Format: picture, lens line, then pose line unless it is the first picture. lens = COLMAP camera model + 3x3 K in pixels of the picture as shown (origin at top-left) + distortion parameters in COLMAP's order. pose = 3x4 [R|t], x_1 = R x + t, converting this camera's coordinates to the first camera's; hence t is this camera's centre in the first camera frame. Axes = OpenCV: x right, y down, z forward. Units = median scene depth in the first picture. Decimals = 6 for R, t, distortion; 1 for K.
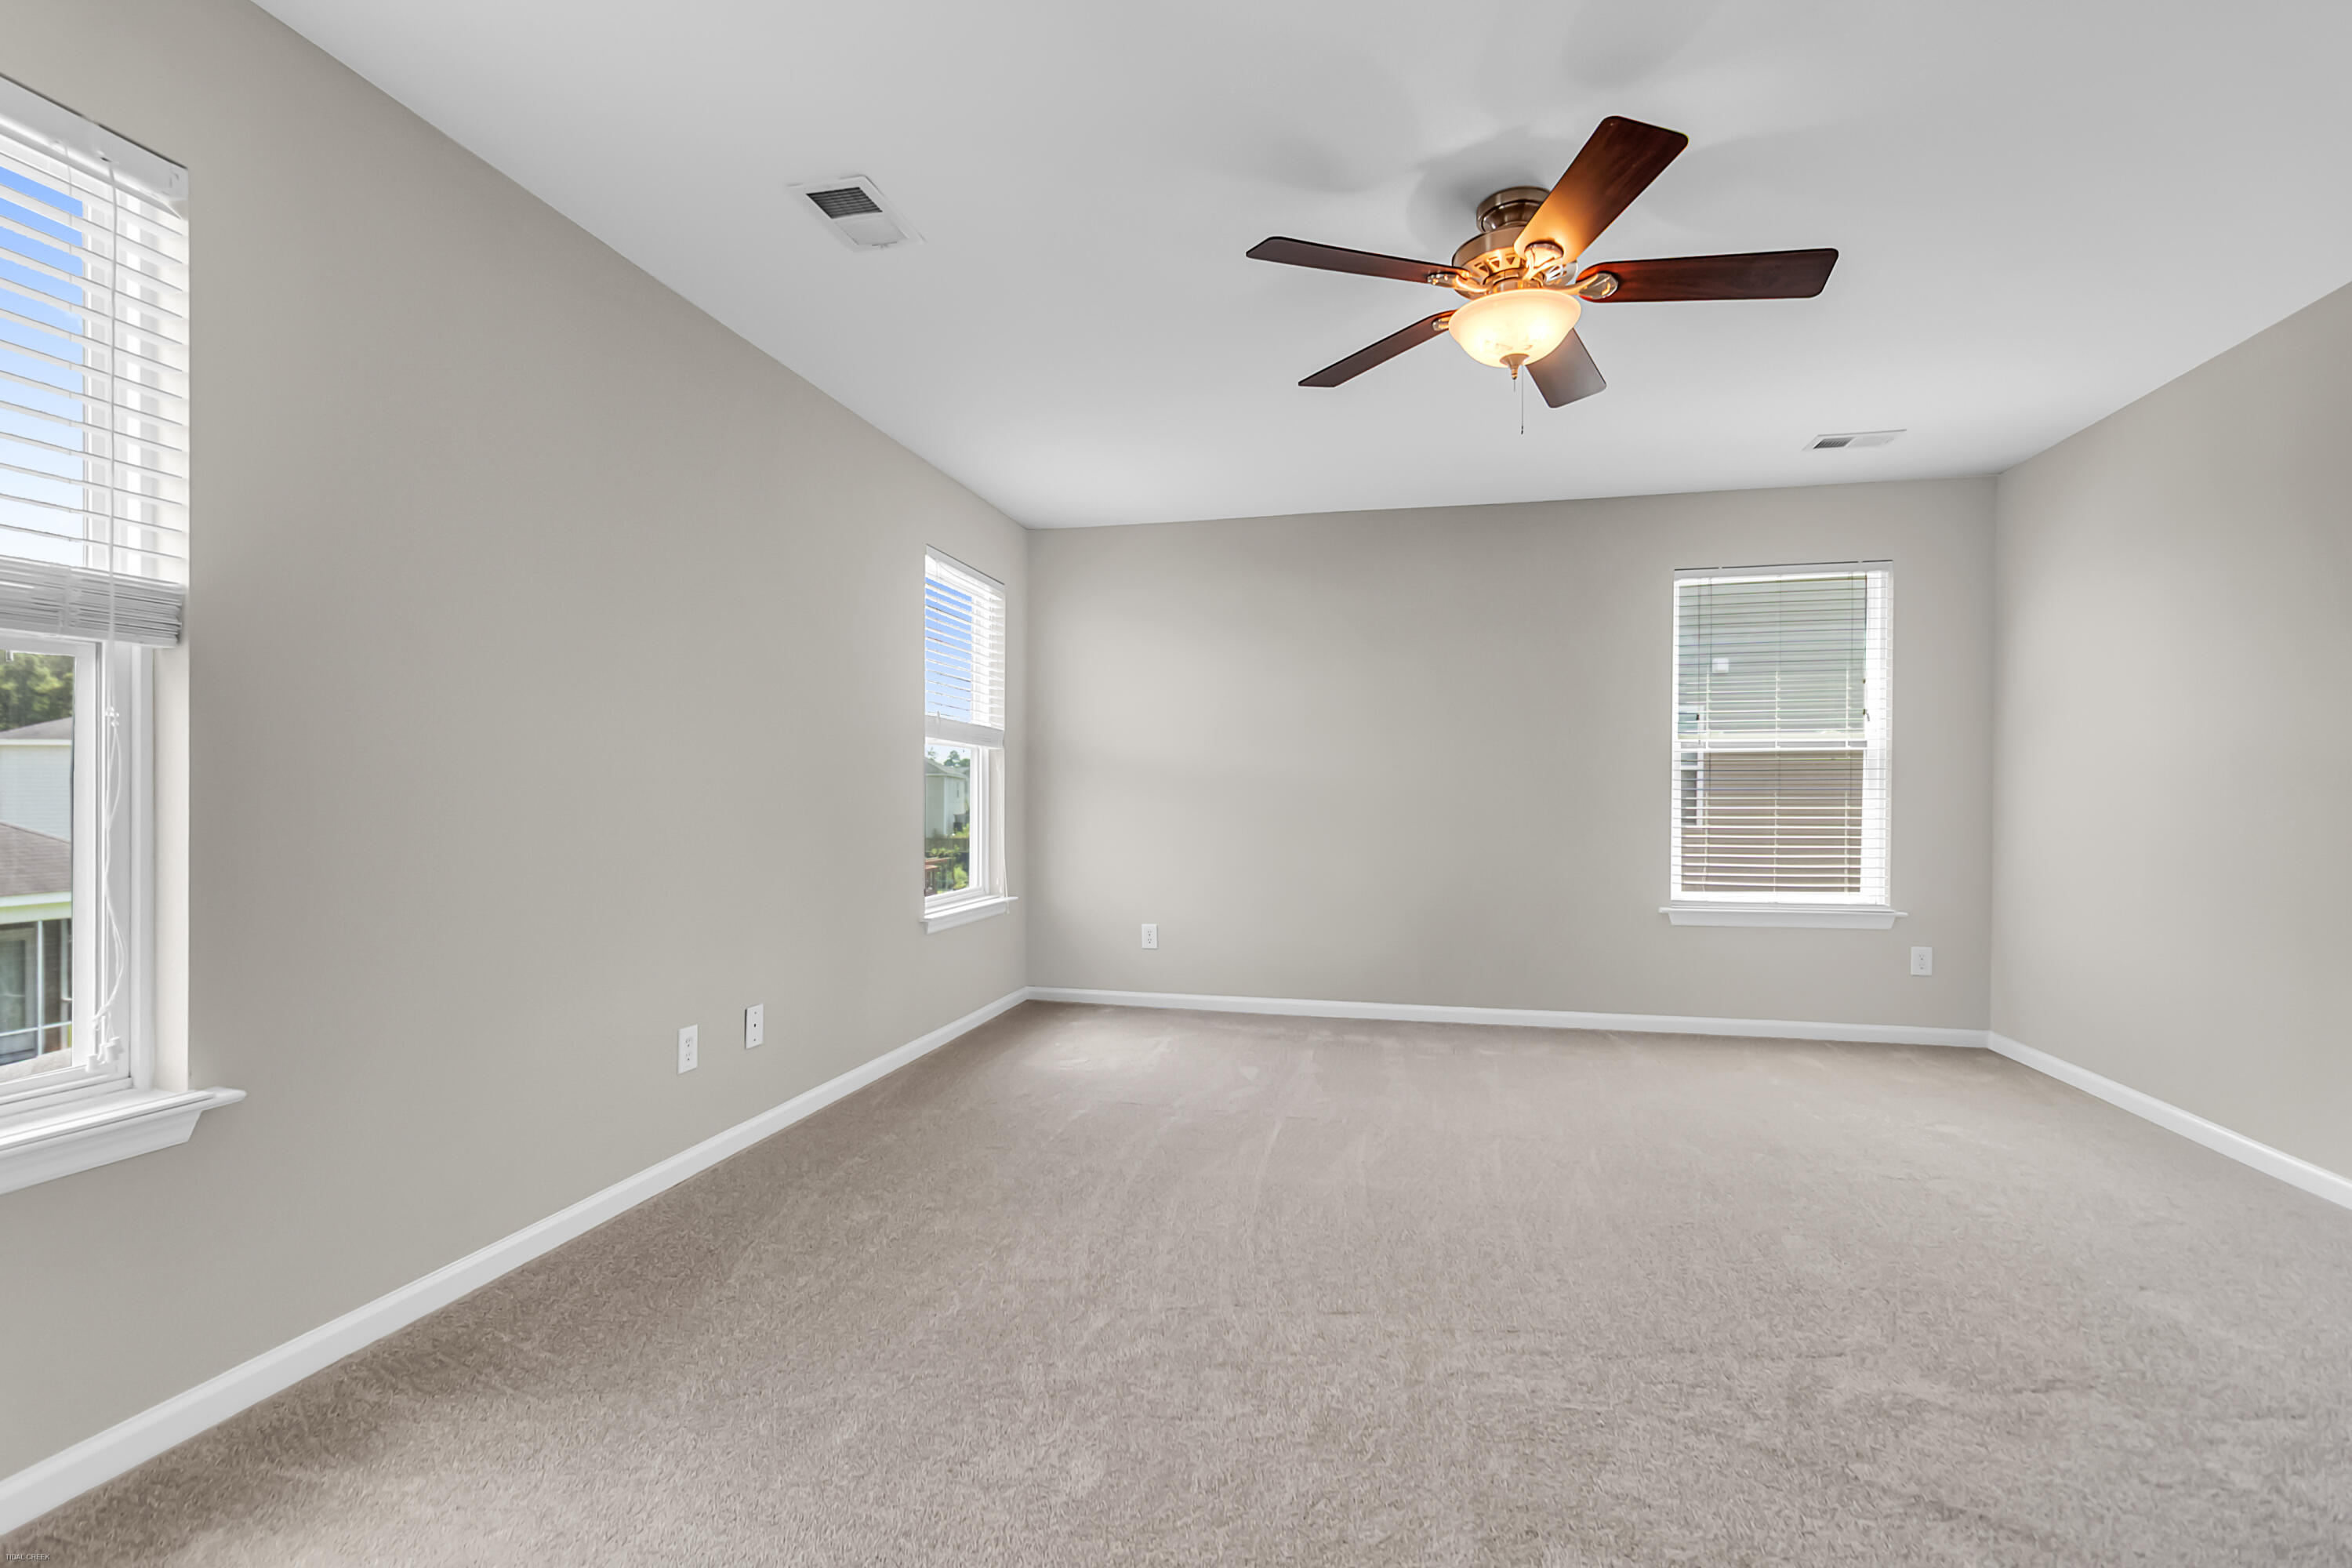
lens RADIAL K [[1087.4, 0, 1181.3], [0, 1087.4, 792.7], [0, 0, 1]] dist [0.000421, 0.000235]
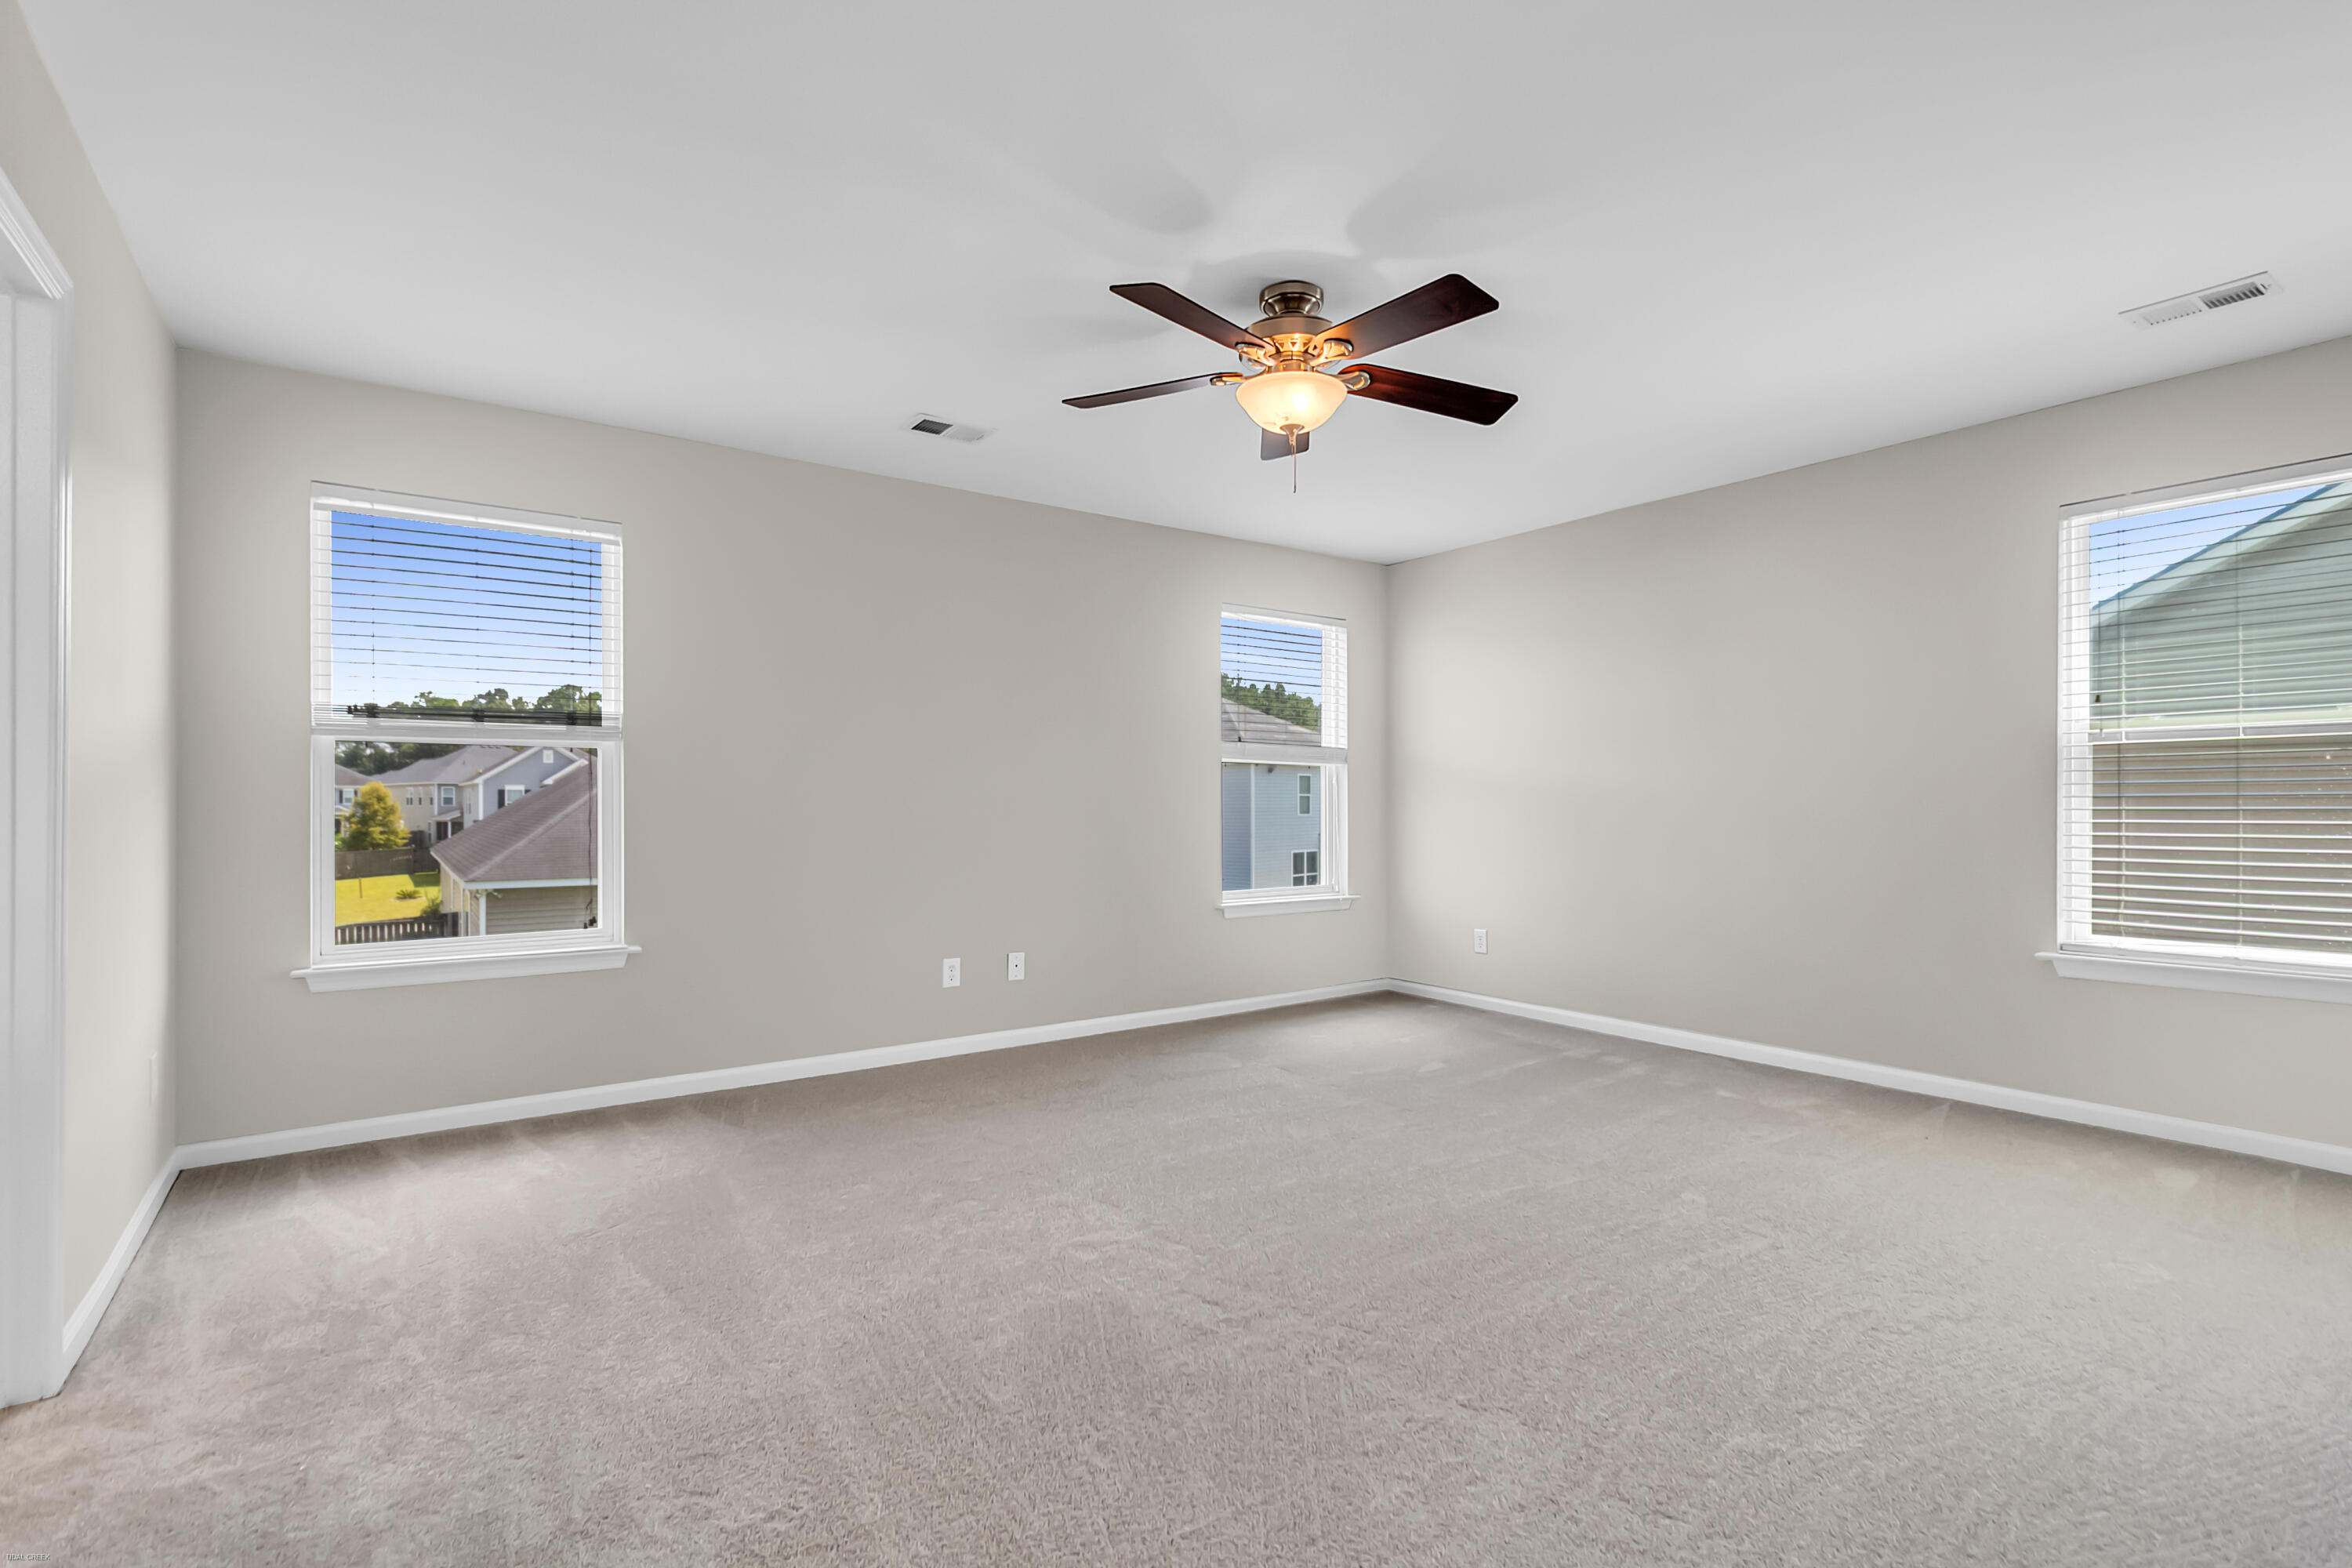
lens RADIAL K [[1114.4, 0, 1176.0], [0, 1114.4, 784.0], [0, 0, 1]] dist [-0.000328, 0.000064]
pose [[0.754040, -0.013395, -0.656692, 0.585336], [0.004420, 0.999873, -0.015320, -0.002933], [0.656814, 0.008650, 0.754003, 0.018056]]
